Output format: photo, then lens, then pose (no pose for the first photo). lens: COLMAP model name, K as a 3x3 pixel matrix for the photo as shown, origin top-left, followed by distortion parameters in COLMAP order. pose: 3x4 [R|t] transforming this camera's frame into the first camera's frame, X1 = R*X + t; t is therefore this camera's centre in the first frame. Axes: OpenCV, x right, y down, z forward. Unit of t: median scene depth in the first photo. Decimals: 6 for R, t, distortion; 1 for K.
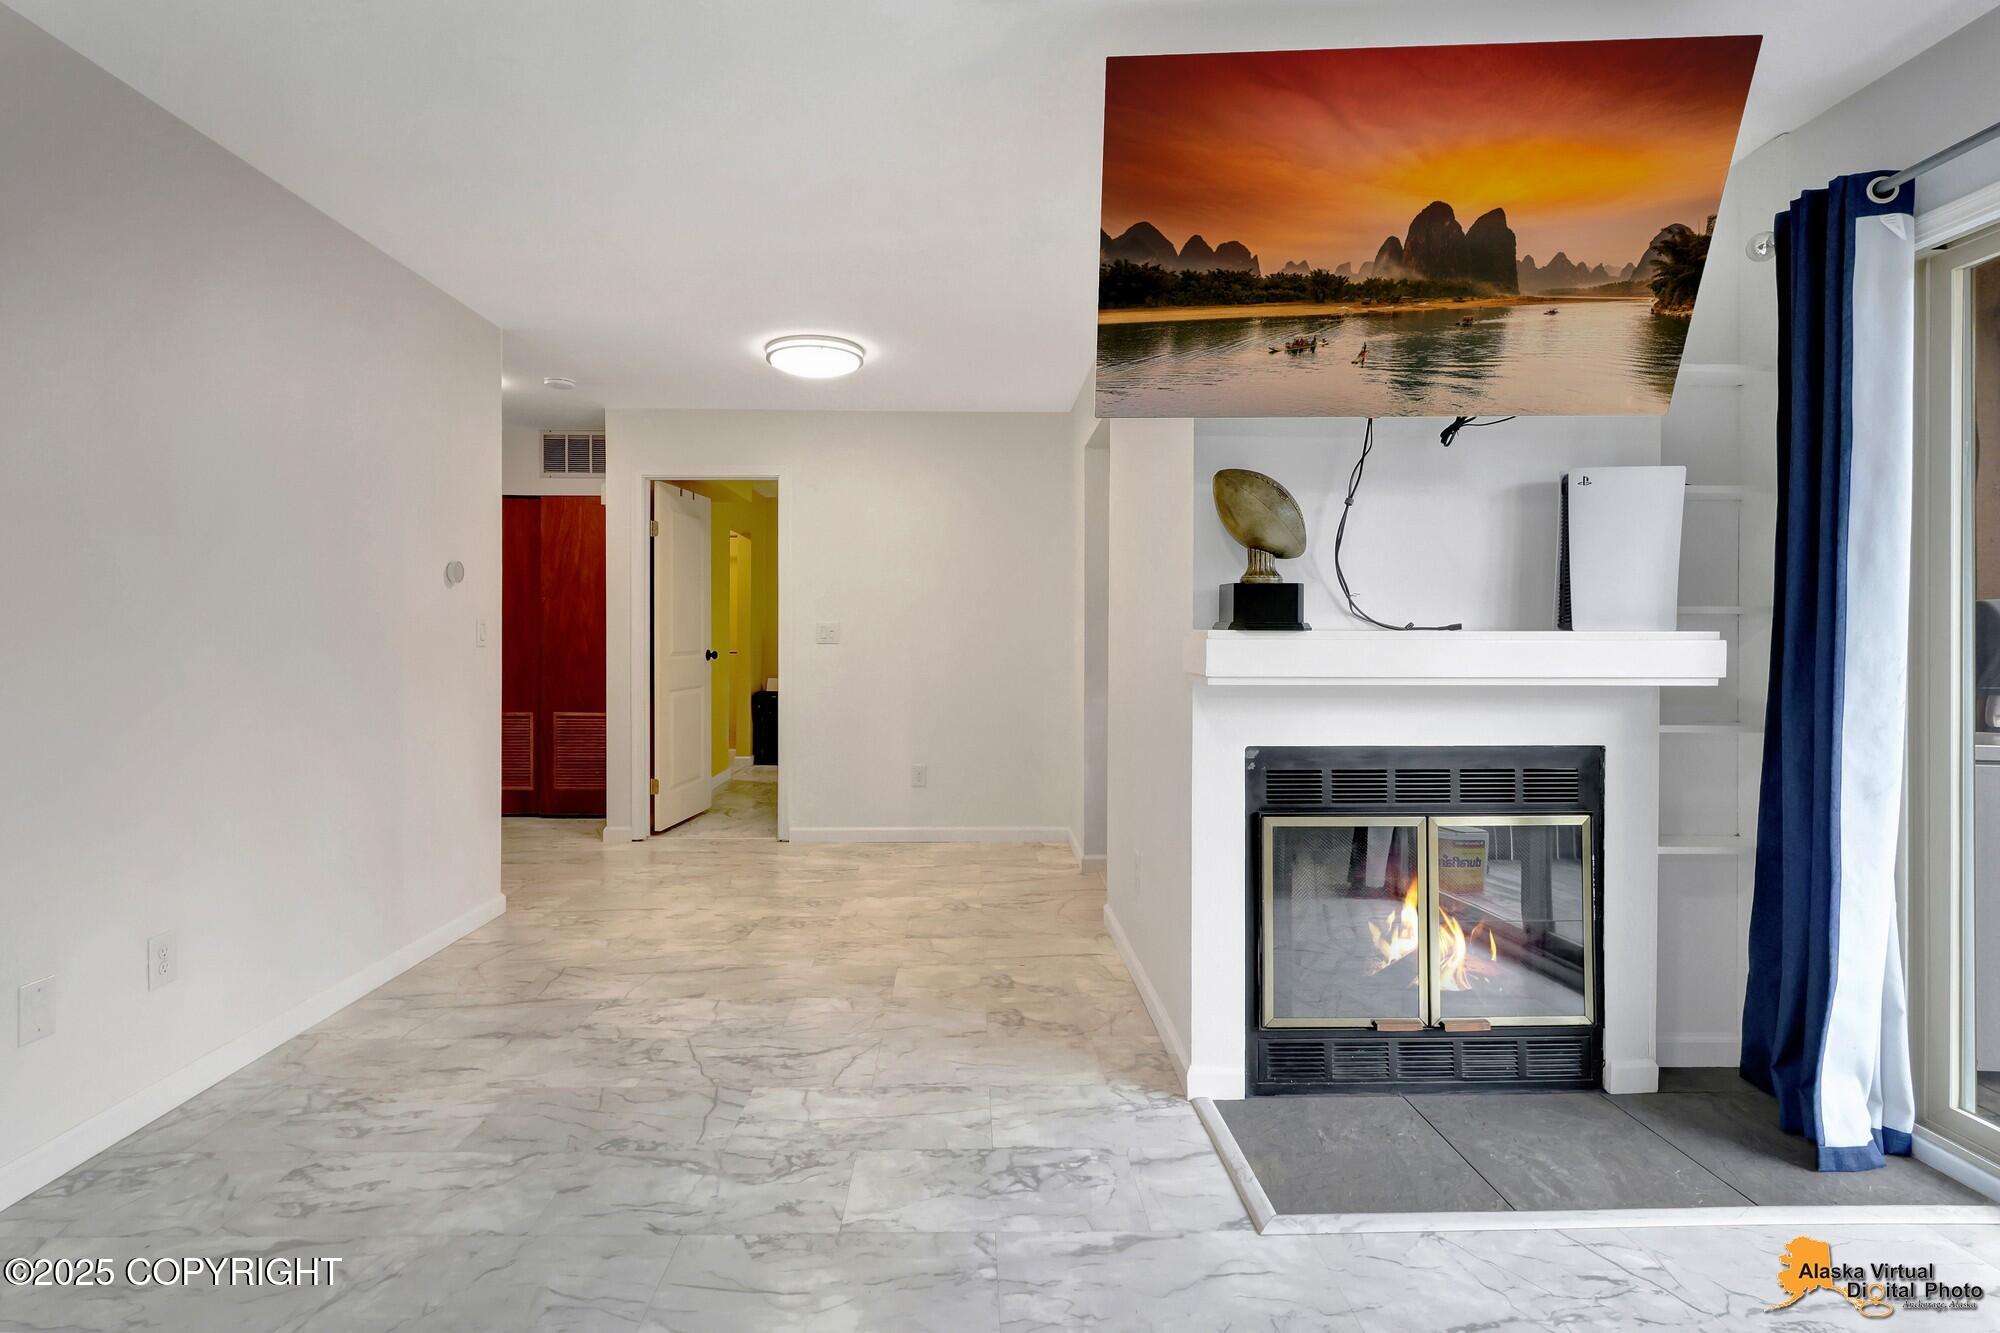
lens RADIAL K [[990.5, 0, 994.0], [0, 990.5, 638.1], [0, 0, 1]] dist [0.003843, 0.000043]
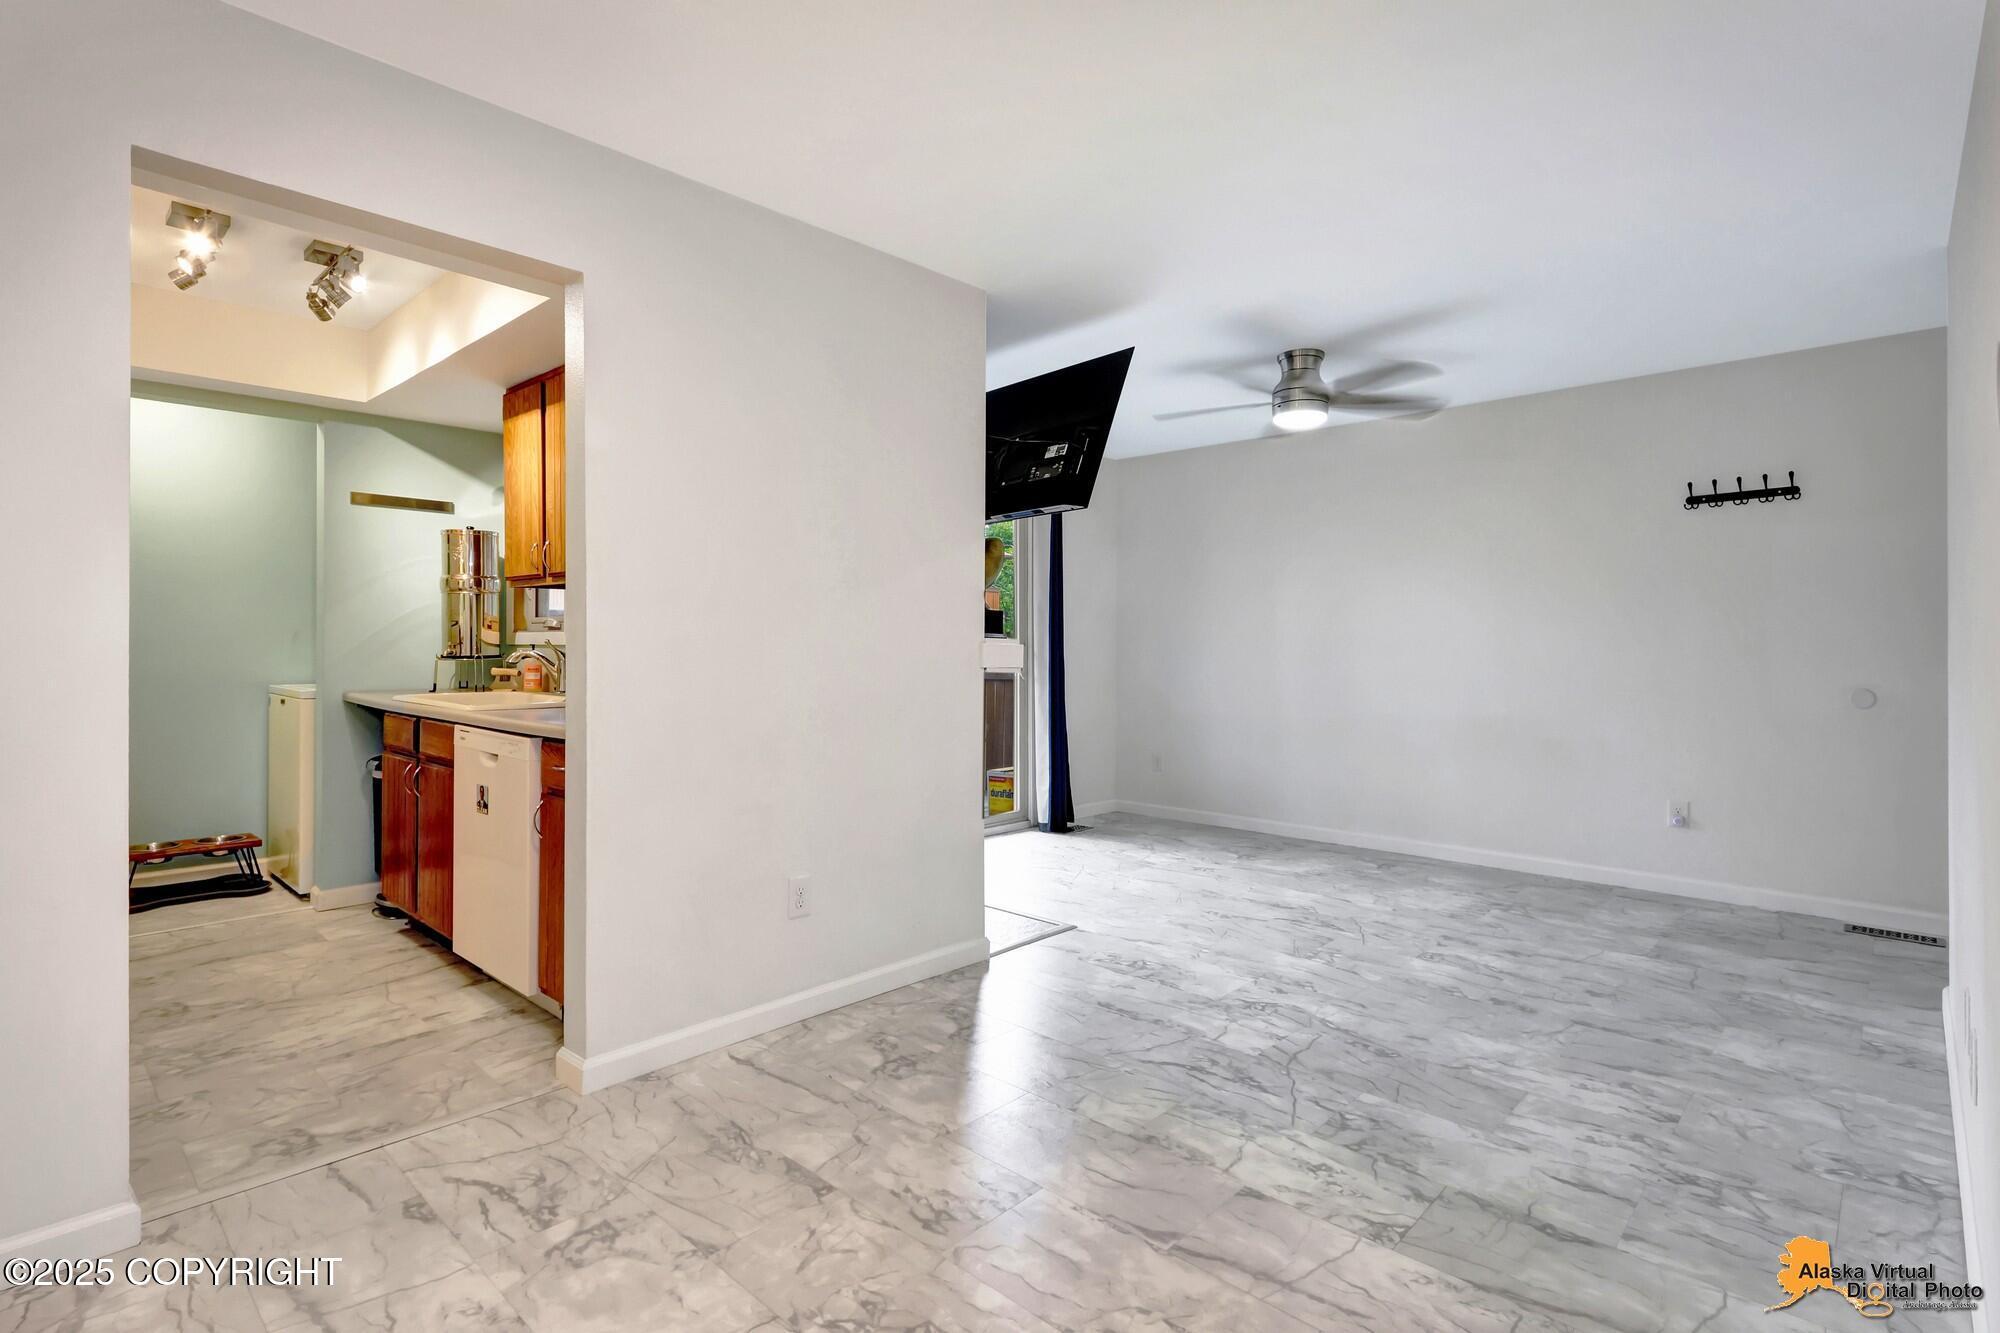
lens RADIAL K [[951.0, 0, 999.0], [0, 951.0, 645.7], [0, 0, 1]] dist [0.025481, -0.014126]
pose [[-0.719674, -0.004870, 0.694295, -0.781649], [-0.007941, 0.999968, -0.001216, 0.008074], [-0.694267, -0.006389, -0.719689, 1.993323]]
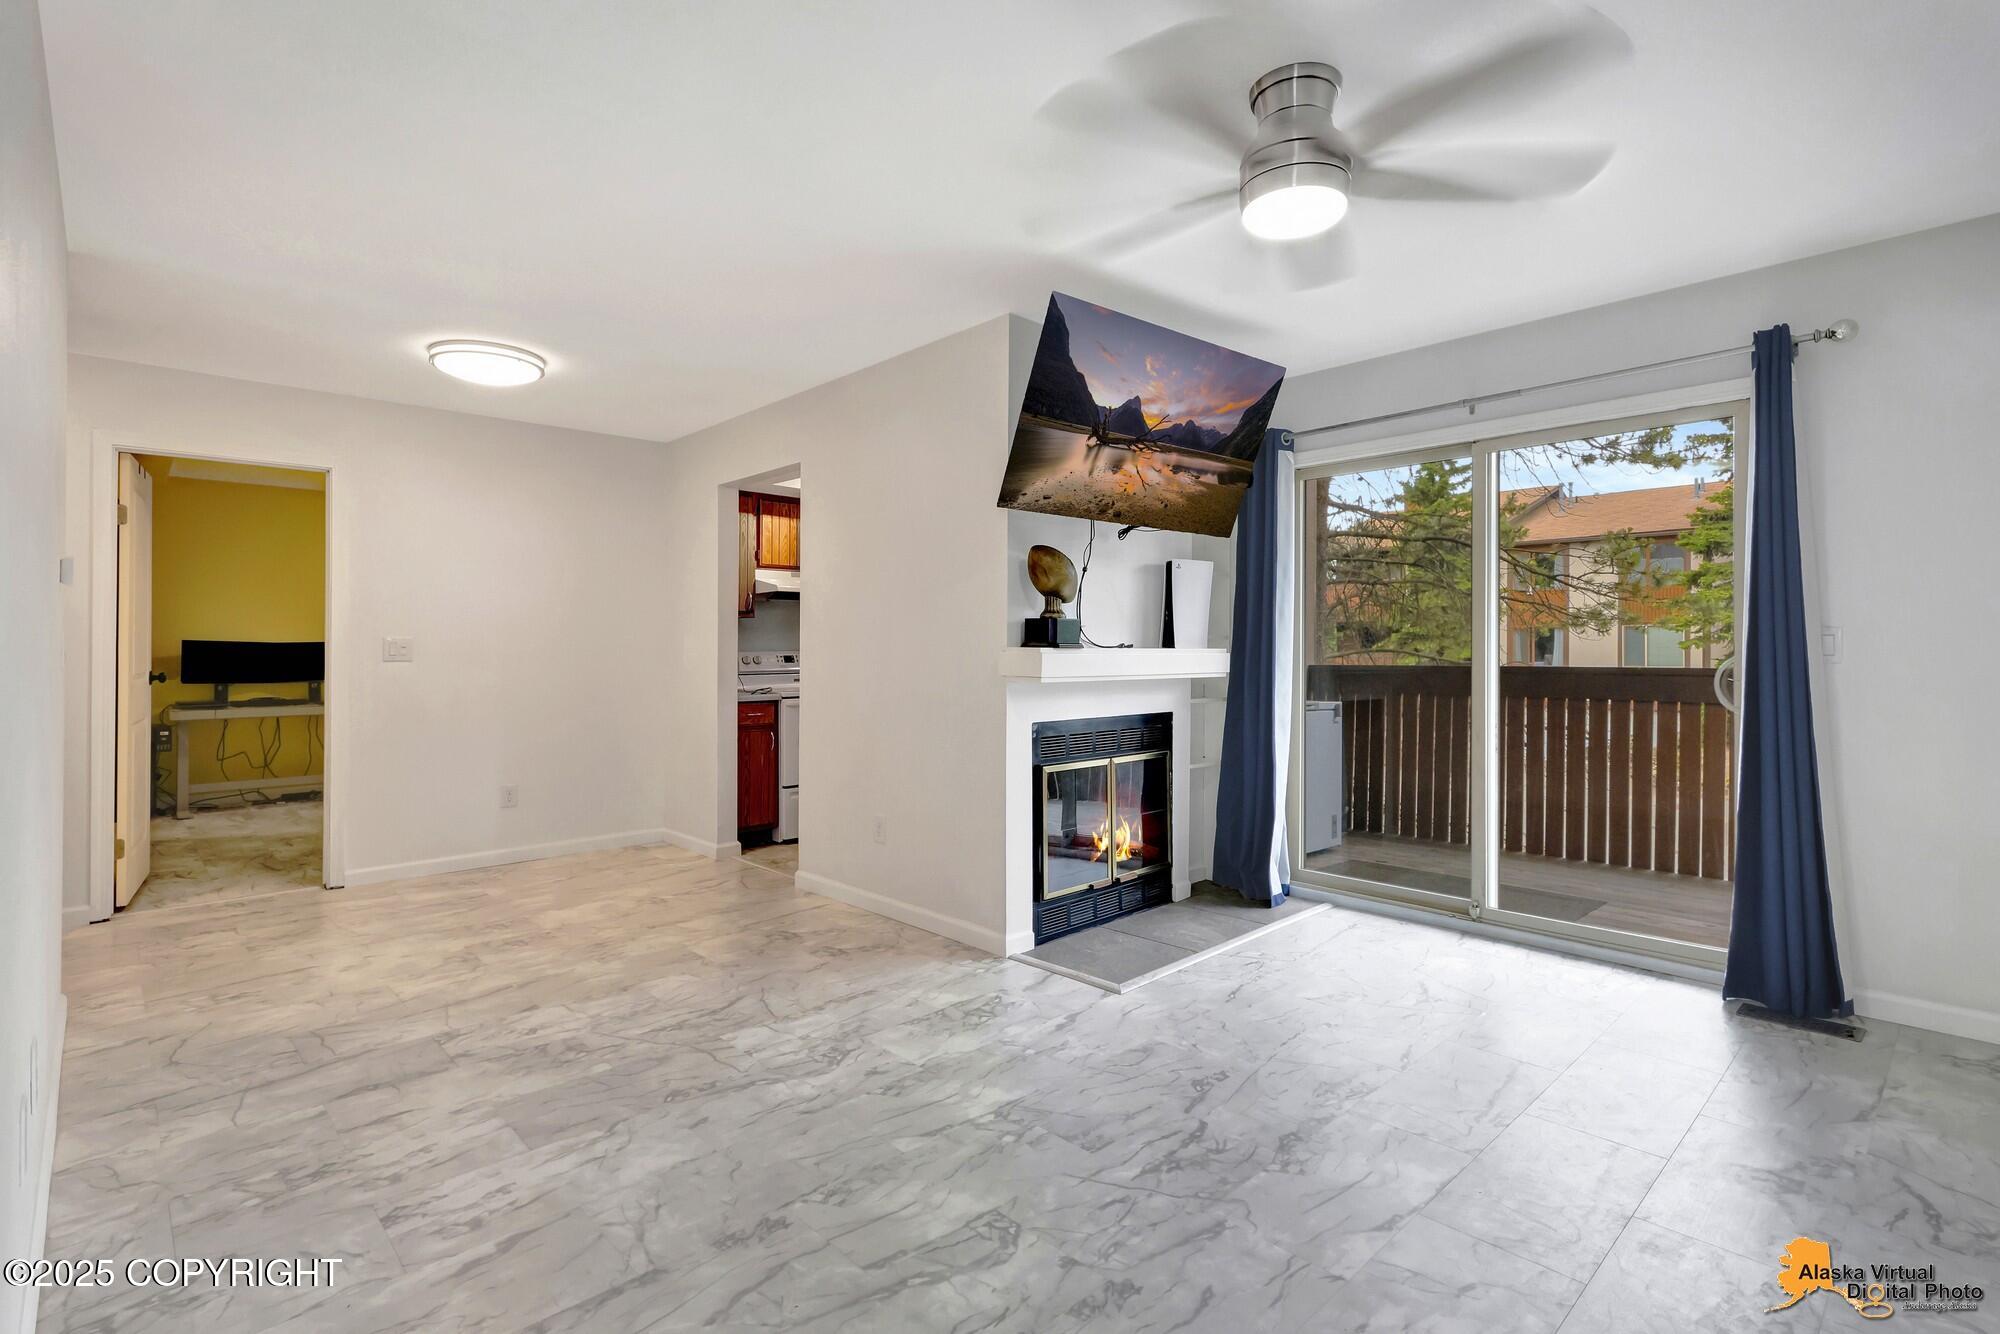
lens RADIAL K [[945.0, 0, 1050.2], [0, 945.0, 663.7], [0, 0, 1]] dist [0.017174, -0.008376]
pose [[0.714755, -0.011381, 0.699282, -0.759212], [0.003261, 0.999911, 0.012941, -0.001727], [-0.699367, -0.006970, 0.714729, -0.077073]]
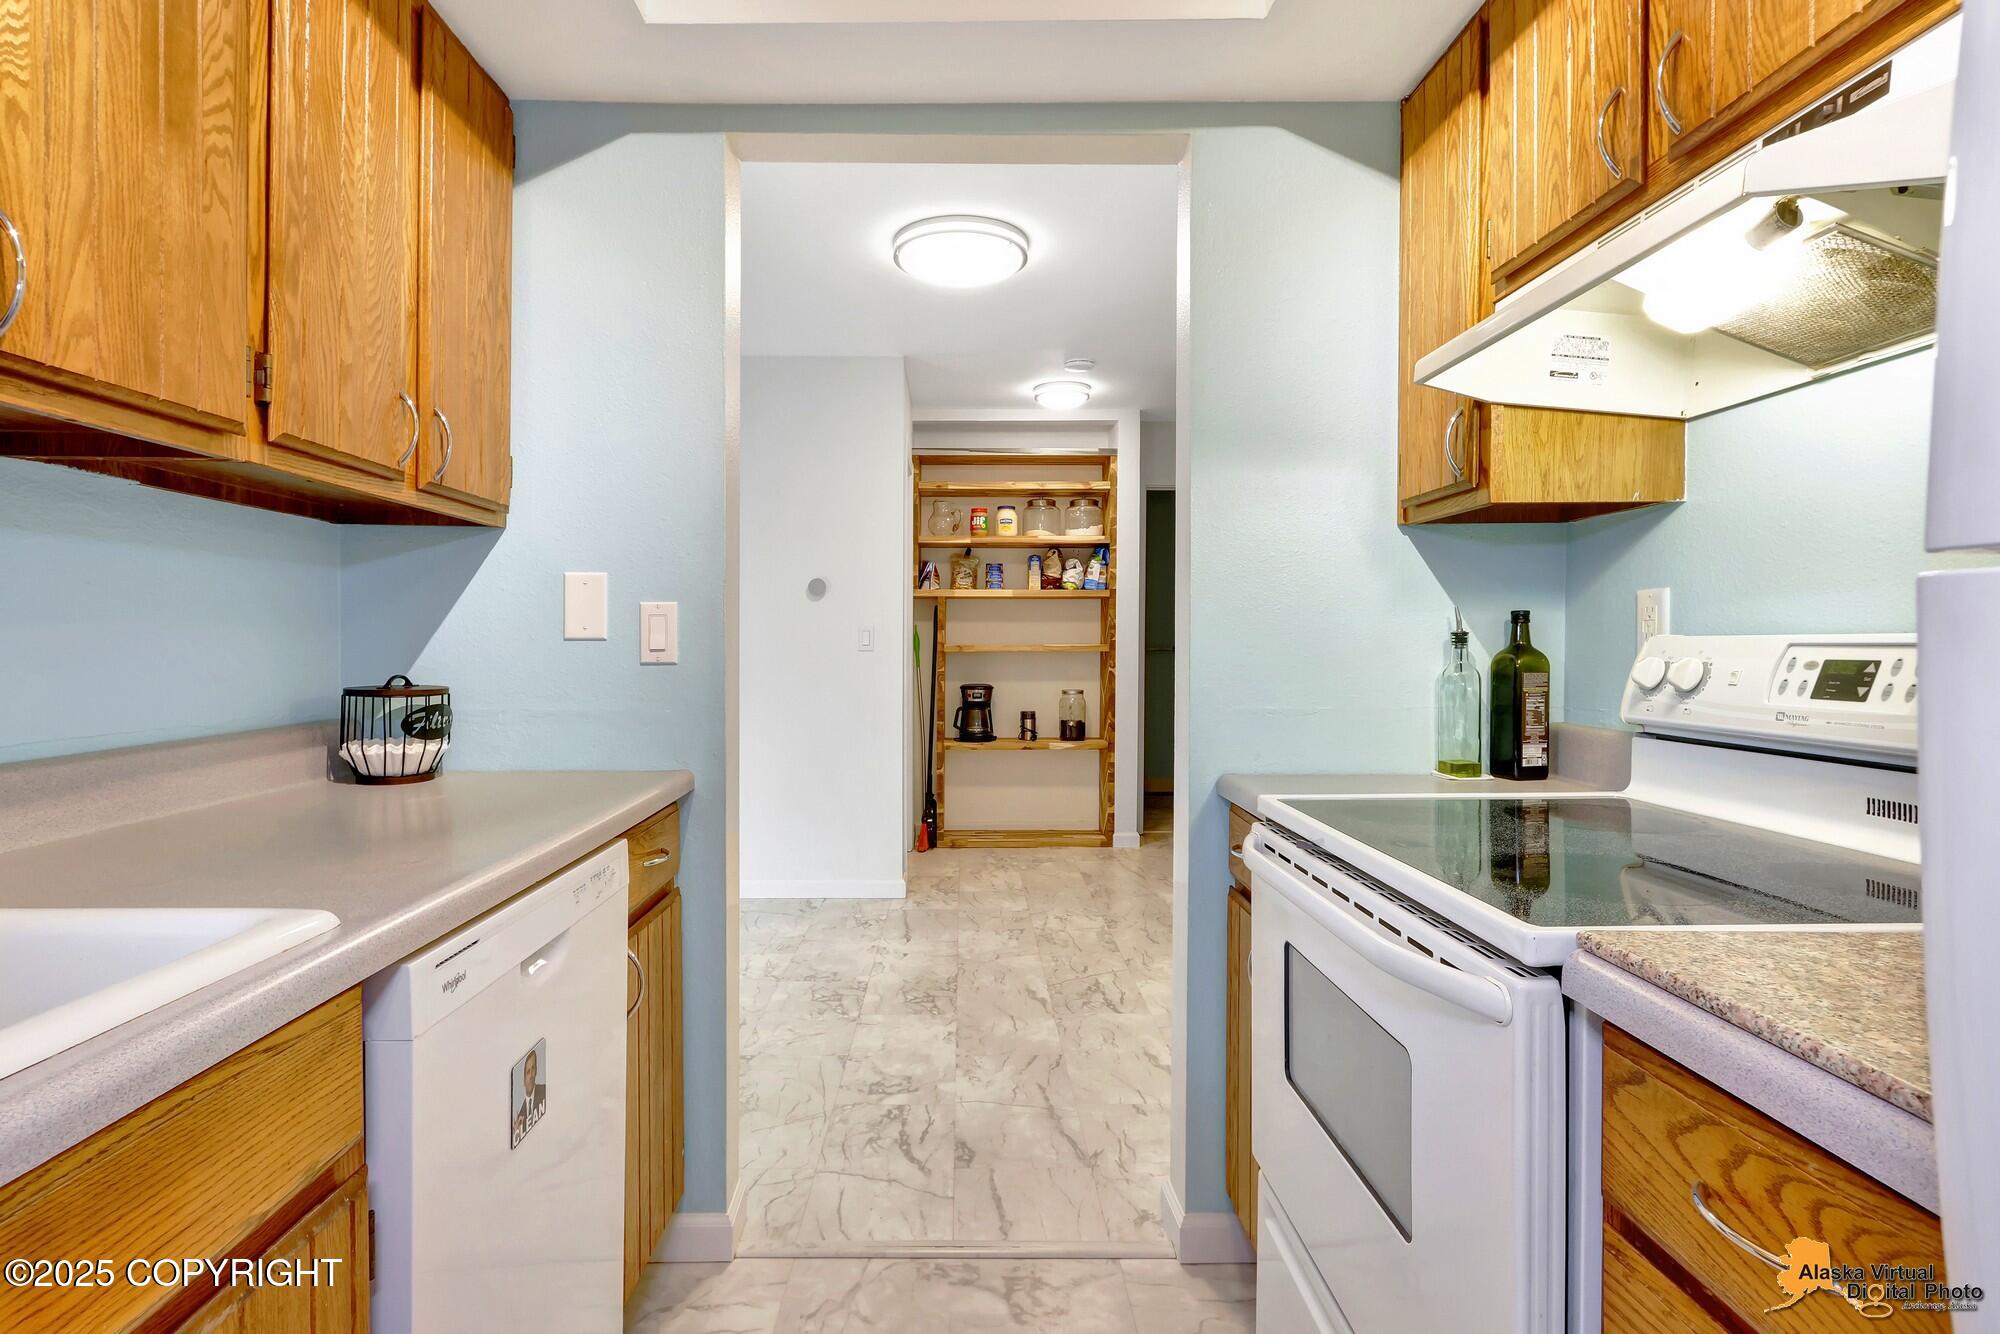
lens RADIAL K [[987.6, 0, 952.9], [0, 987.6, 659.5], [0, 0, 1]] dist [0.001993, -0.005432]
pose [[-0.033309, 0.018704, -0.999270, 1.014670], [0.004719, 0.999817, 0.018556, 0.006609], [0.999434, -0.004098, -0.033391, 1.773193]]
